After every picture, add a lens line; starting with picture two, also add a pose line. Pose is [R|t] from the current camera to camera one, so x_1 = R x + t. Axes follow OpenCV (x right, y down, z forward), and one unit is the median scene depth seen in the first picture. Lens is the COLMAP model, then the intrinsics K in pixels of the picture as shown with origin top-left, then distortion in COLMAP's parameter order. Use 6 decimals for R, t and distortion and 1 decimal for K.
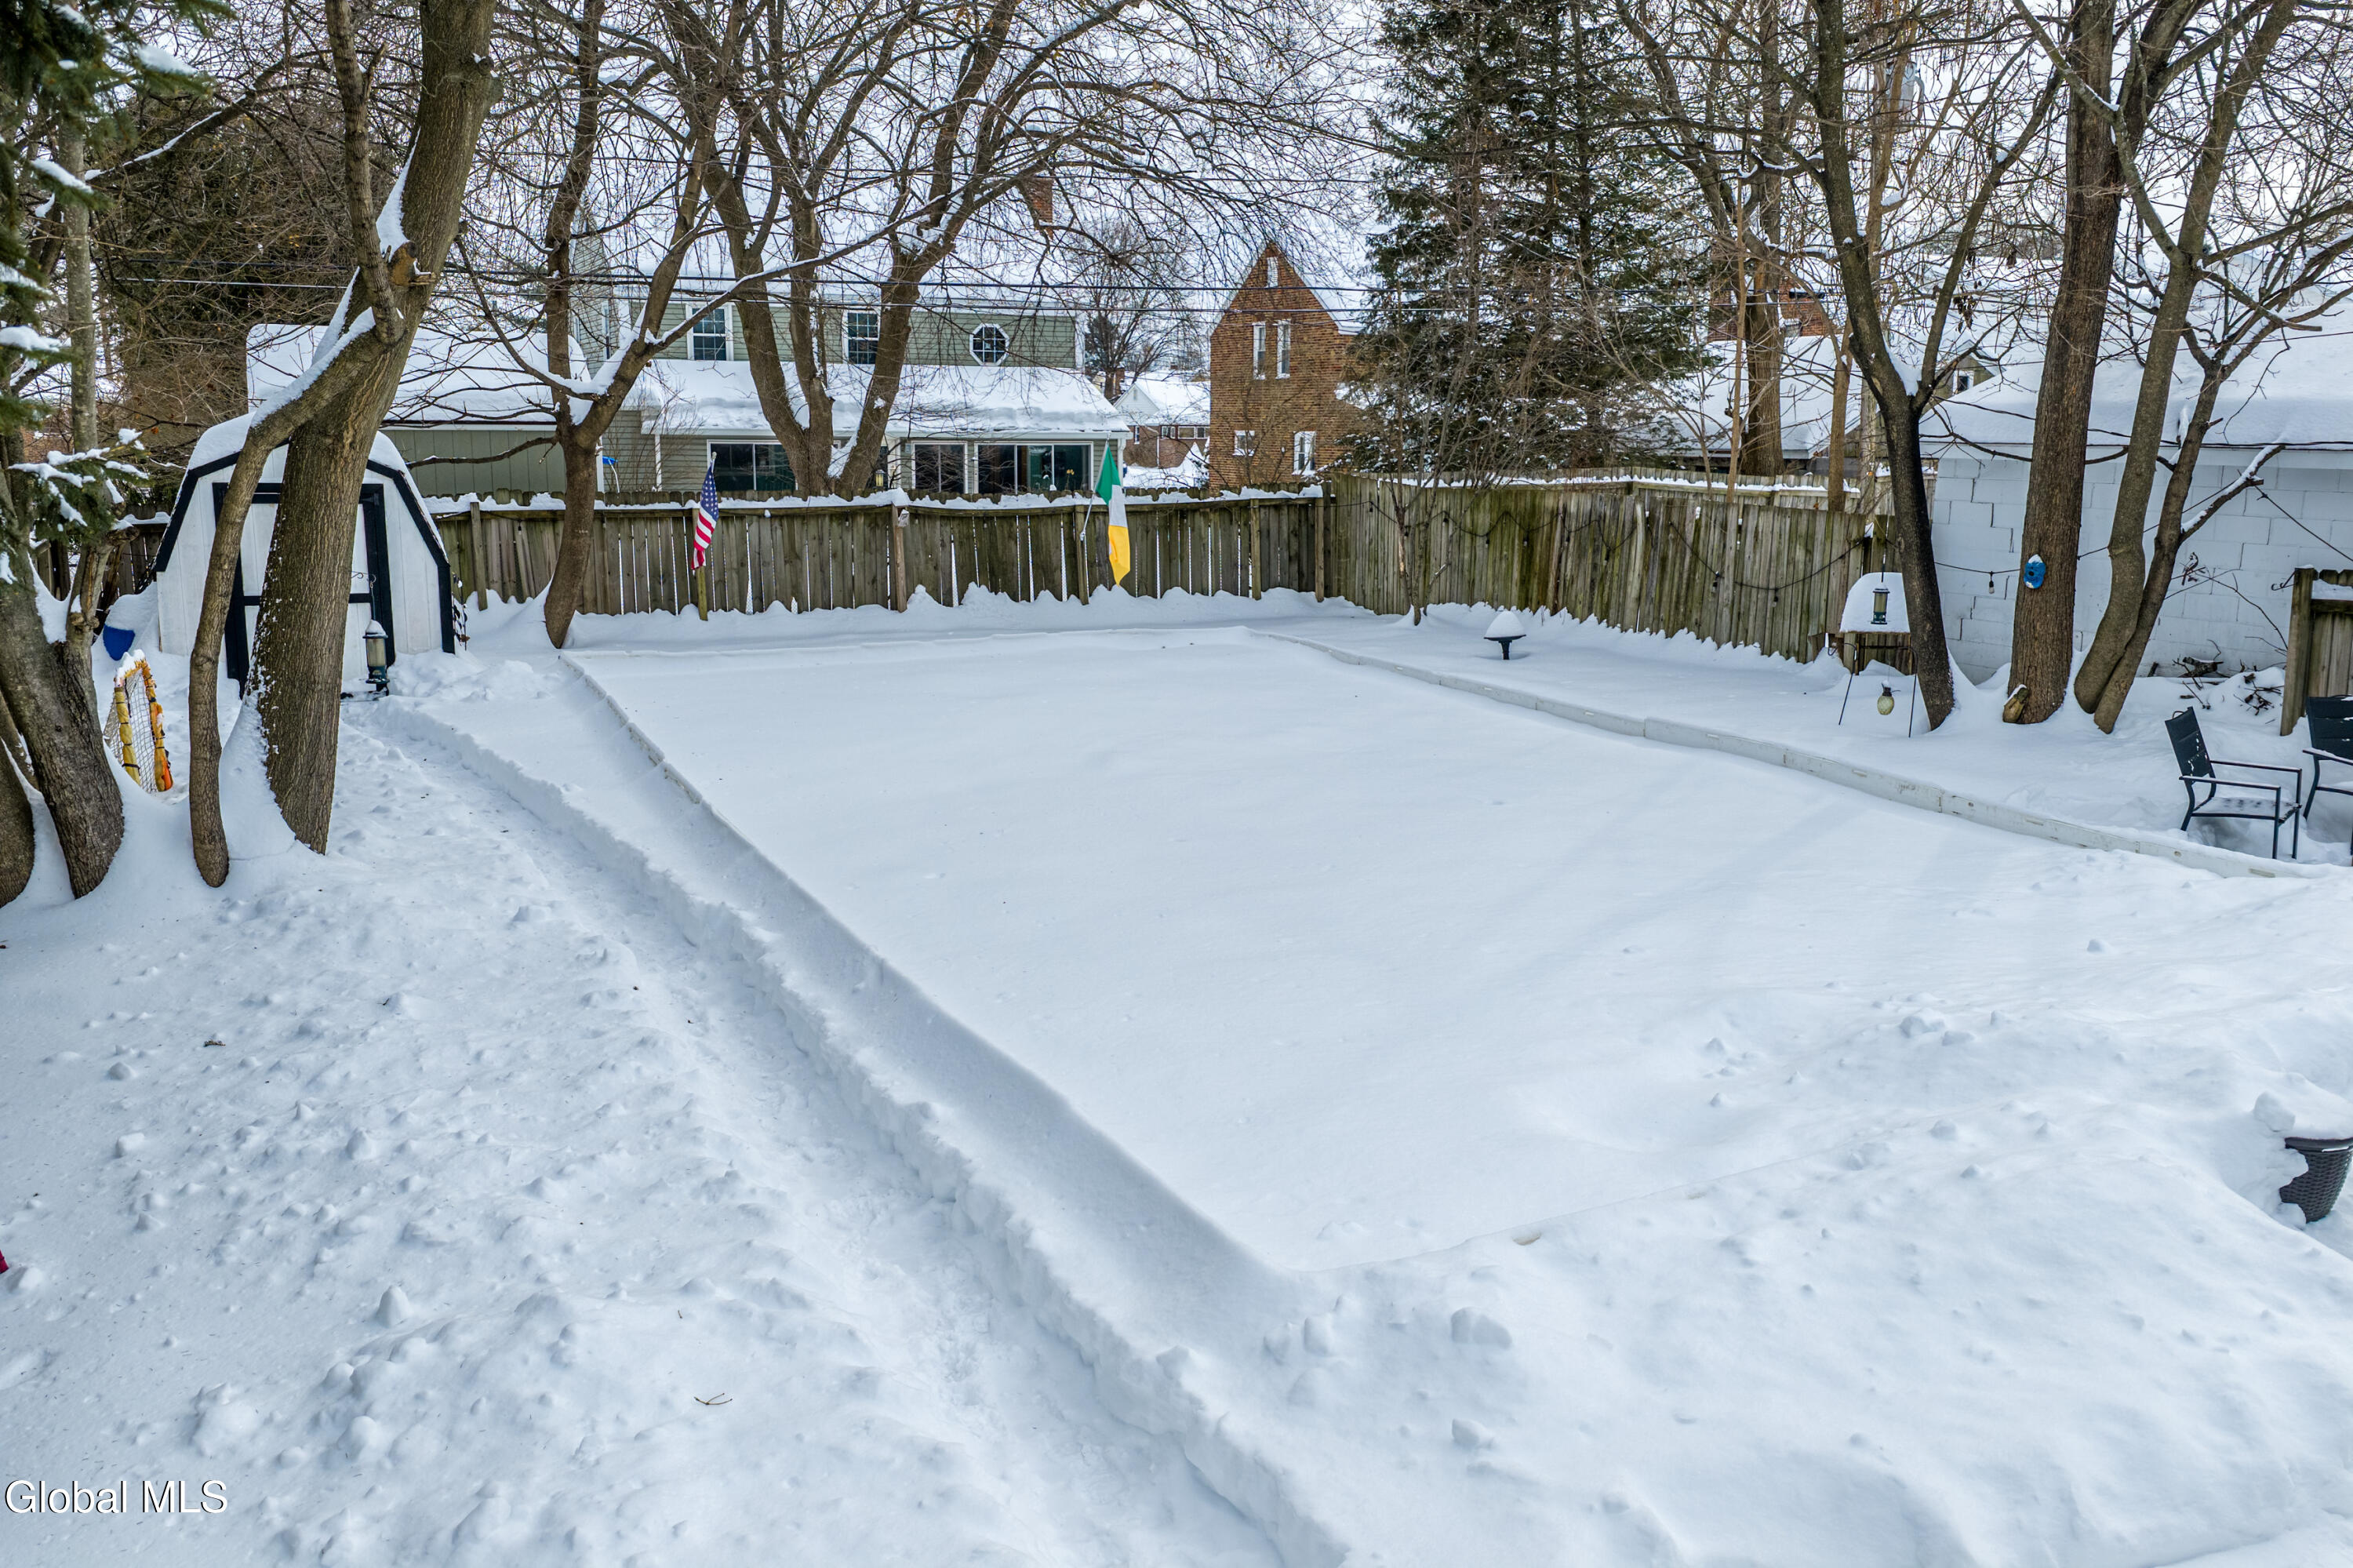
lens RADIAL K [[1903.8, 0, 1180.6], [0, 1903.8, 784.9], [0, 0, 1]] dist [0.012303, -0.004958]
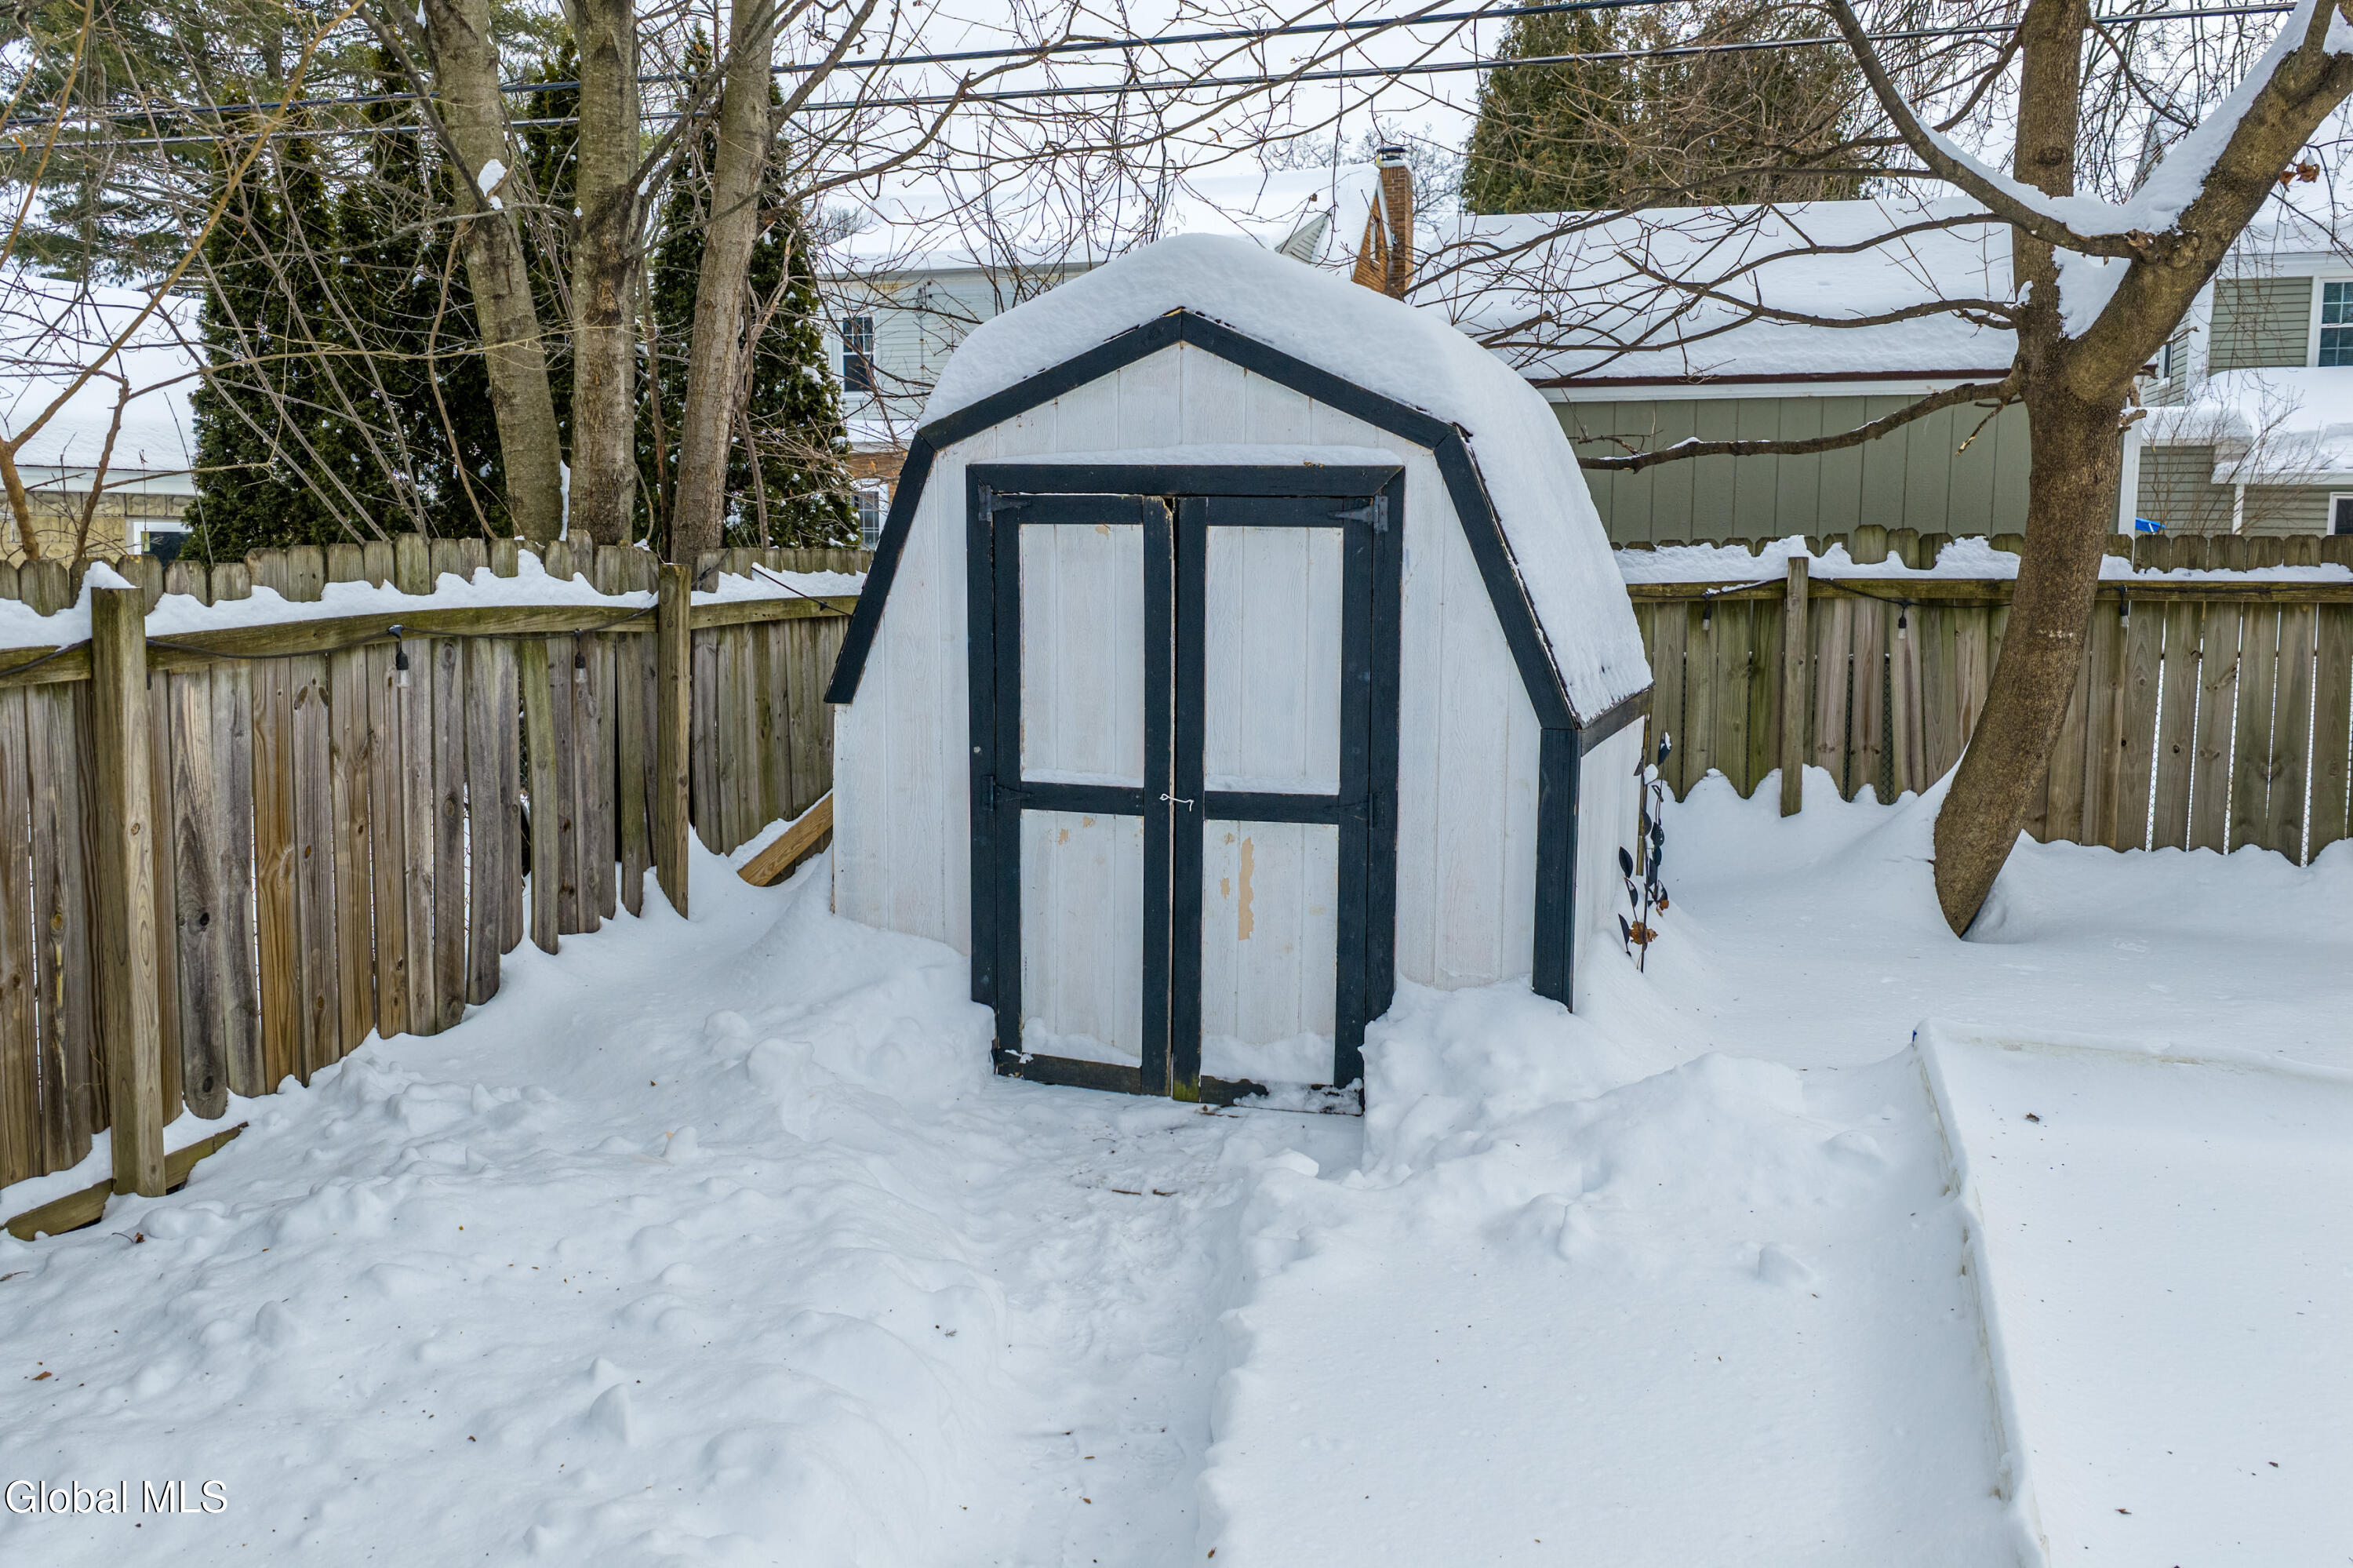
lens RADIAL K [[1903.8, 0, 1180.0], [0, 1903.8, 788.6], [0, 0, 1]] dist [0.012303, -0.004958]
pose [[0.730143, 0.082152, -0.678338, -0.180763], [-0.118712, 0.992900, -0.007531, -0.078373], [0.672903, 0.086026, 0.734711, 0.602923]]
